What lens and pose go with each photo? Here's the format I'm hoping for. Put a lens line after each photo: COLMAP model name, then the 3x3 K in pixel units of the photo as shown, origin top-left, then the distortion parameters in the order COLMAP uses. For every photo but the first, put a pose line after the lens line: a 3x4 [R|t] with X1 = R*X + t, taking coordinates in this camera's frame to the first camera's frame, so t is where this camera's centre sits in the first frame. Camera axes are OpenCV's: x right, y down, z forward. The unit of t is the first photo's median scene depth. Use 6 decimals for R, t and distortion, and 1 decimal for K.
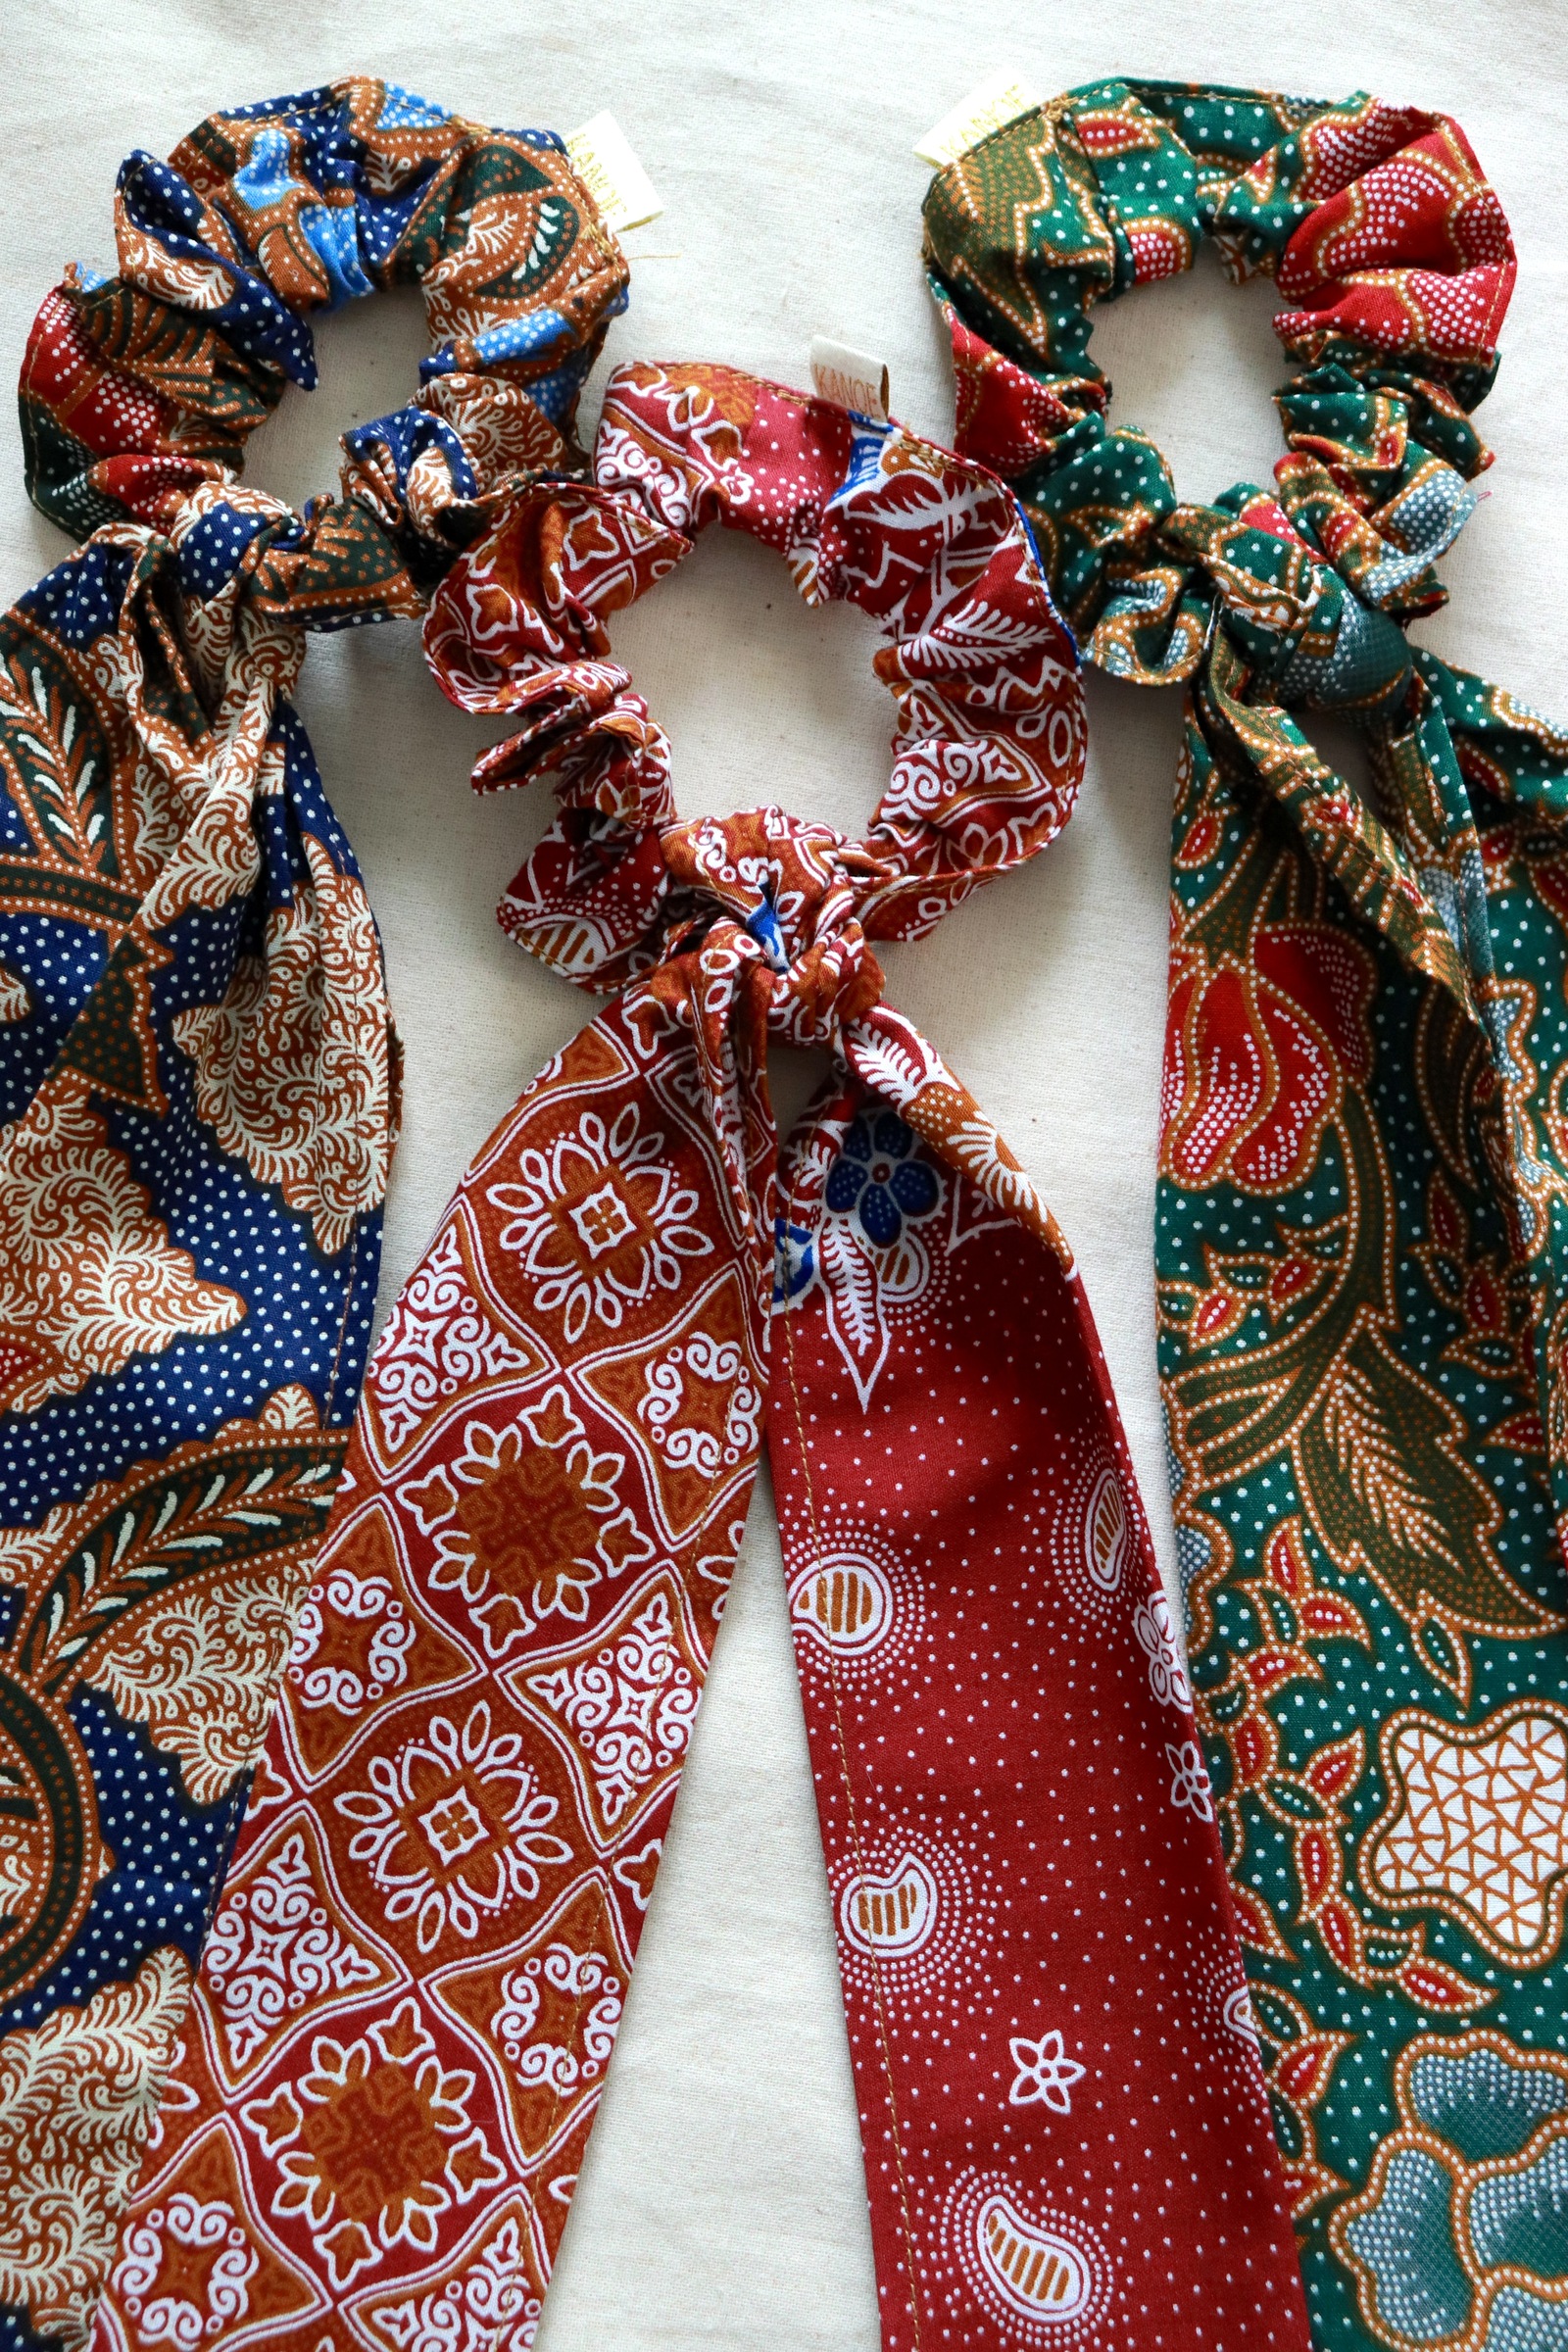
lens RADIAL K [[4218.4, 0, 781.5], [0, 4218.4, 1184.7], [0, 0, 1]] dist [0.162273, 0.000000]
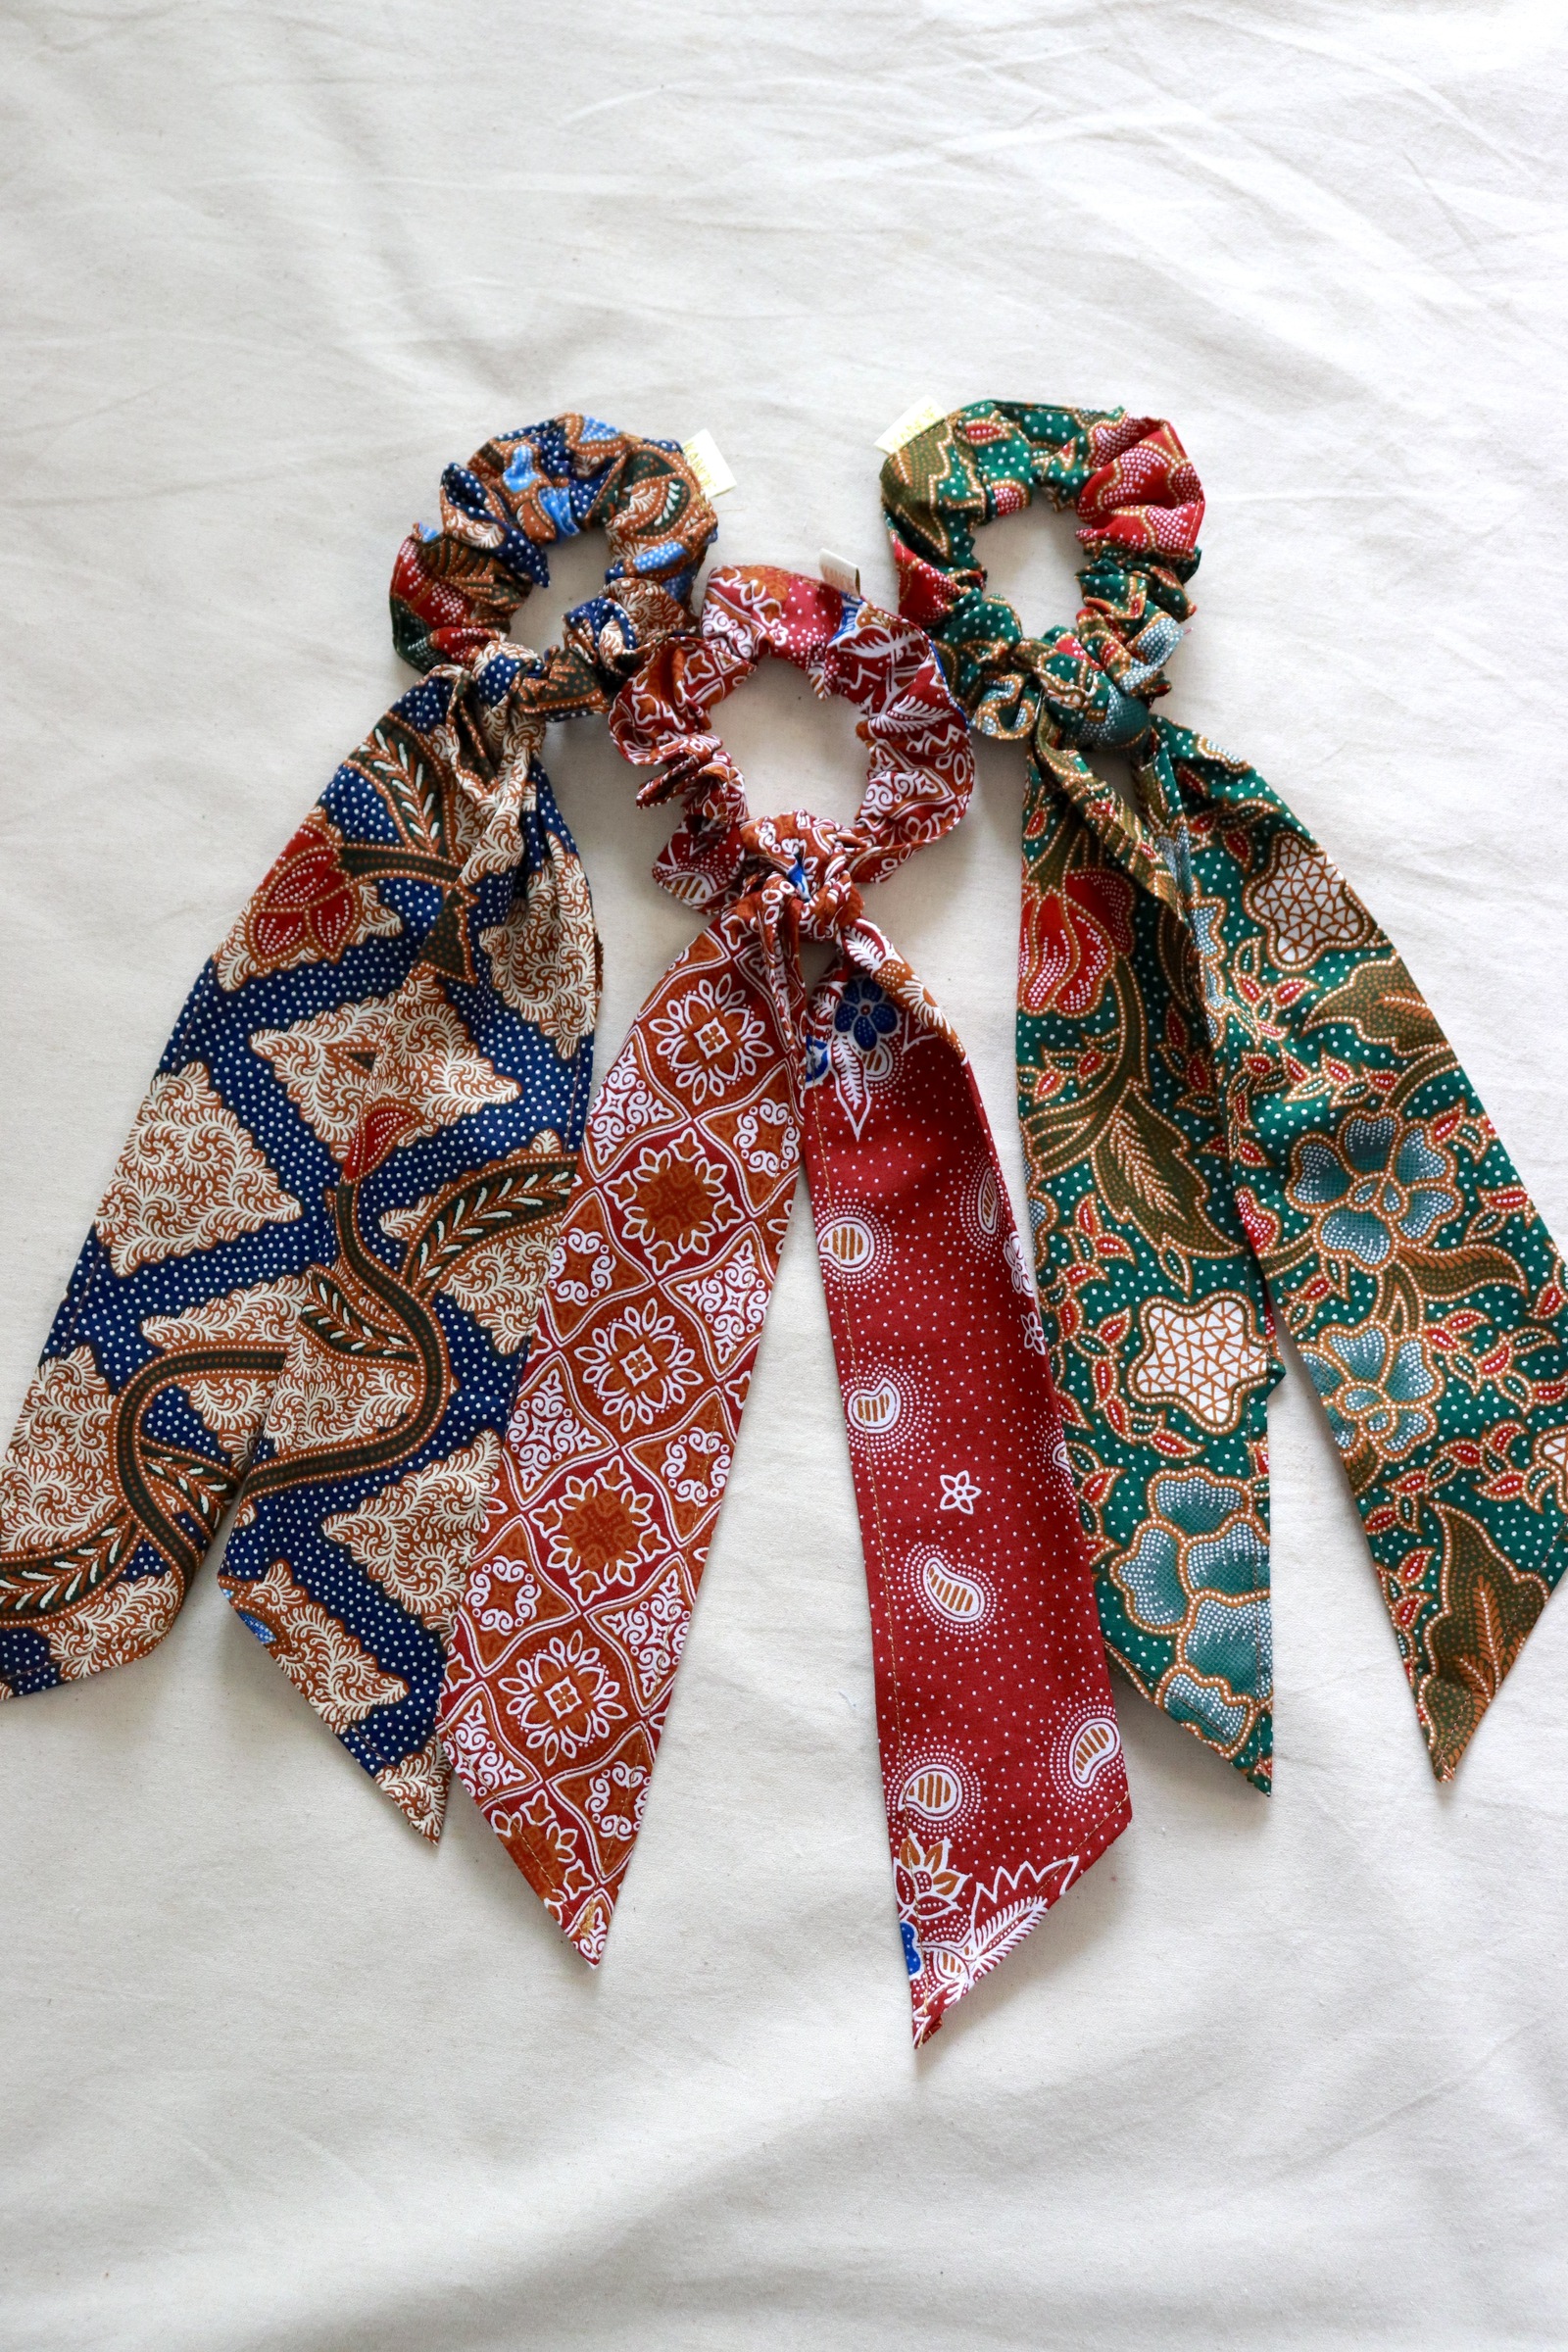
lens RADIAL K [[3514.8, 0, 779.9], [0, 3514.8, 1179.4], [0, 0, 1]] dist [0.130849, 0.000000]
pose [[0.998809, -0.016367, -0.045969, 0.056408], [0.017976, 0.999232, 0.034809, 0.017073], [0.045364, -0.035594, 0.998336, -0.531440]]
